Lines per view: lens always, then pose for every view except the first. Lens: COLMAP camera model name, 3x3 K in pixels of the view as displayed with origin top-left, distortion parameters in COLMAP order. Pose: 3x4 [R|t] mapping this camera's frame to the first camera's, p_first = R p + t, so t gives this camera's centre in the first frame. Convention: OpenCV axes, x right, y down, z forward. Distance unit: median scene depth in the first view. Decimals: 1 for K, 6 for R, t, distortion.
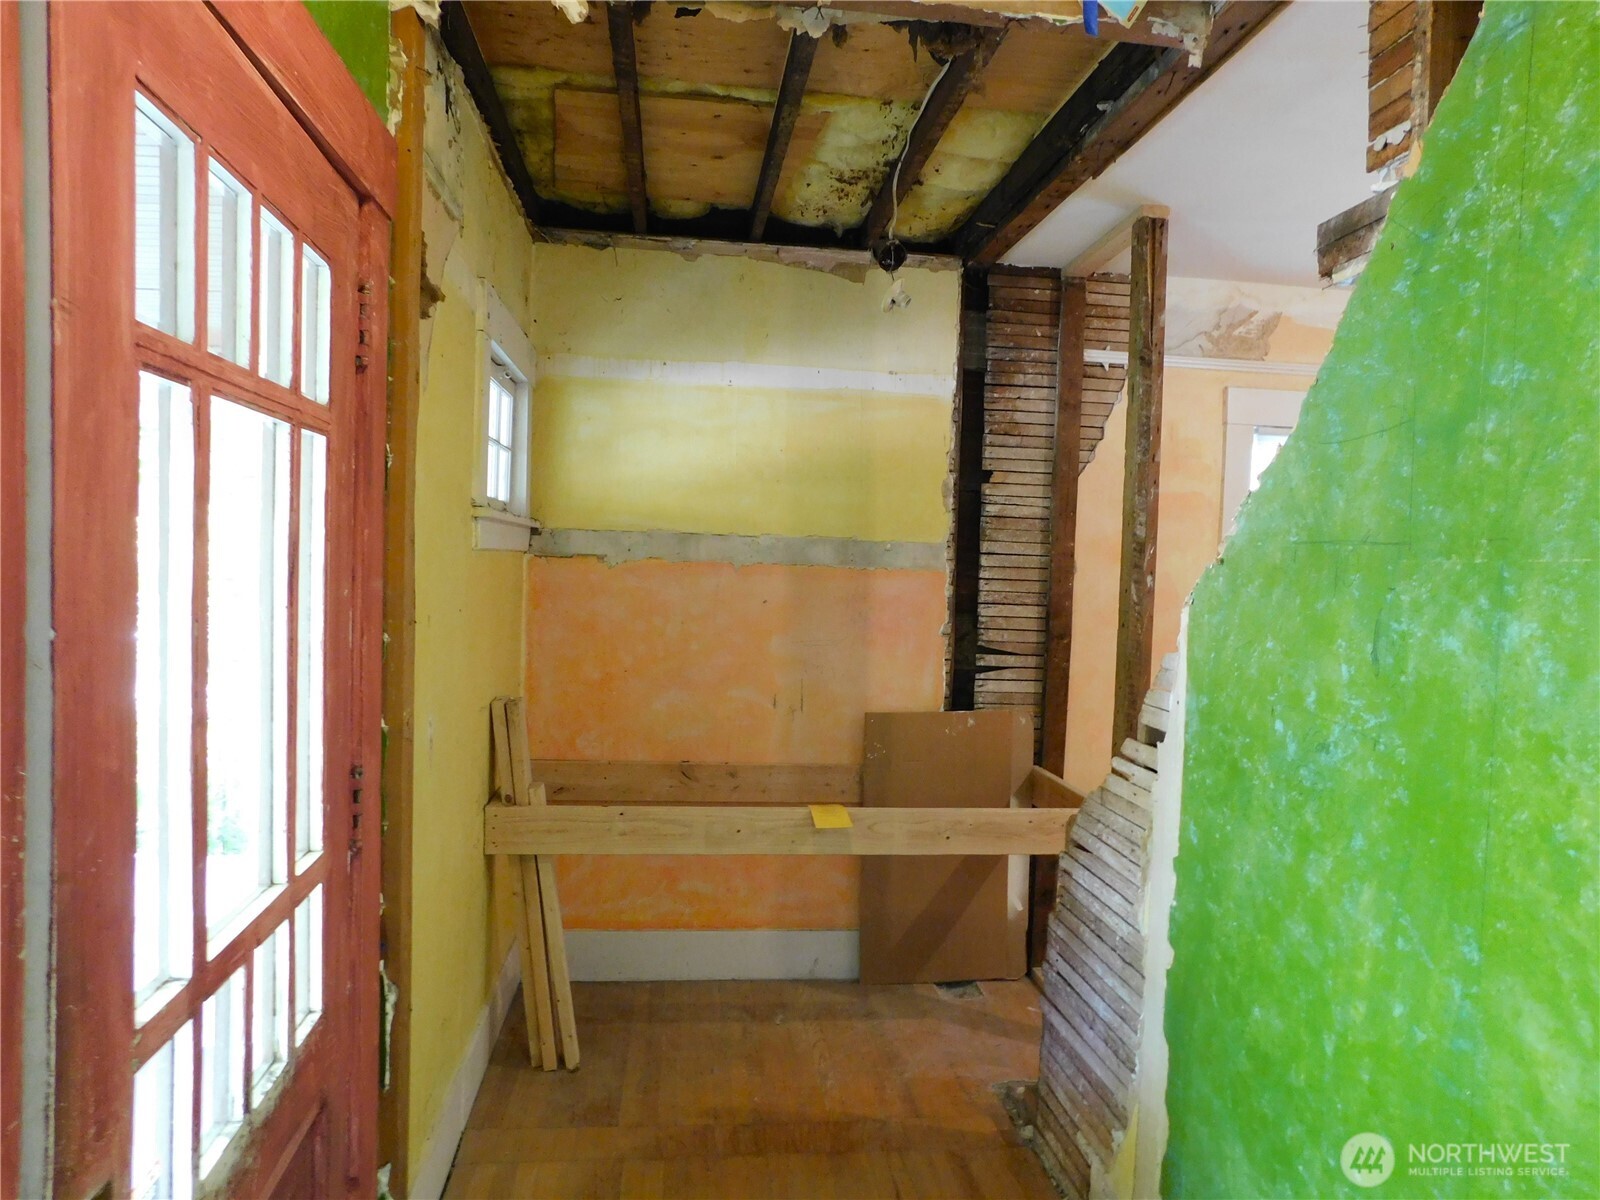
lens RADIAL K [[1057.6, 0, 804.4], [0, 1057.6, 598.9], [0, 0, 1]] dist [-0.047906, 0.038271]
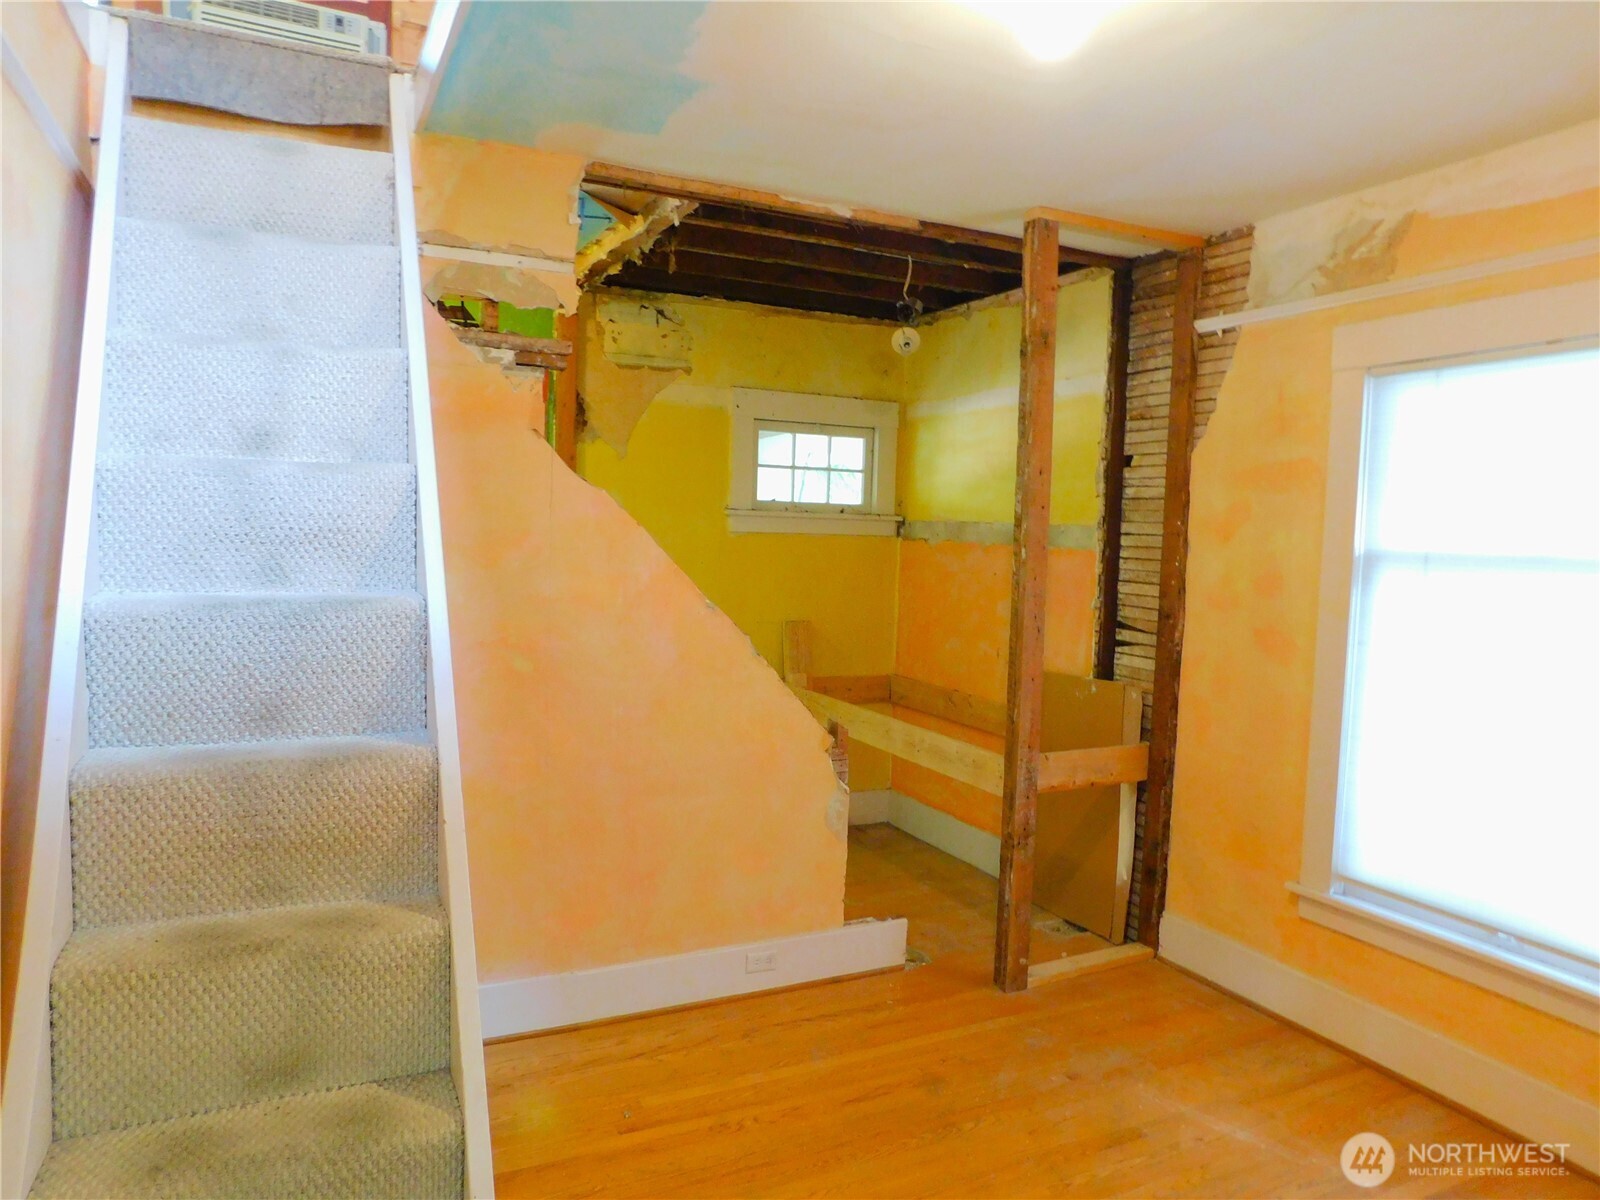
lens RADIAL K [[1057.6, 0, 801.4], [0, 1057.6, 605.5], [0, 0, 1]] dist [-0.047906, 0.038271]
pose [[0.331517, 0.045568, -0.942348, 1.060687], [-0.056808, 0.997985, 0.028273, 0.017002], [0.941738, 0.044160, 0.333437, 0.347214]]
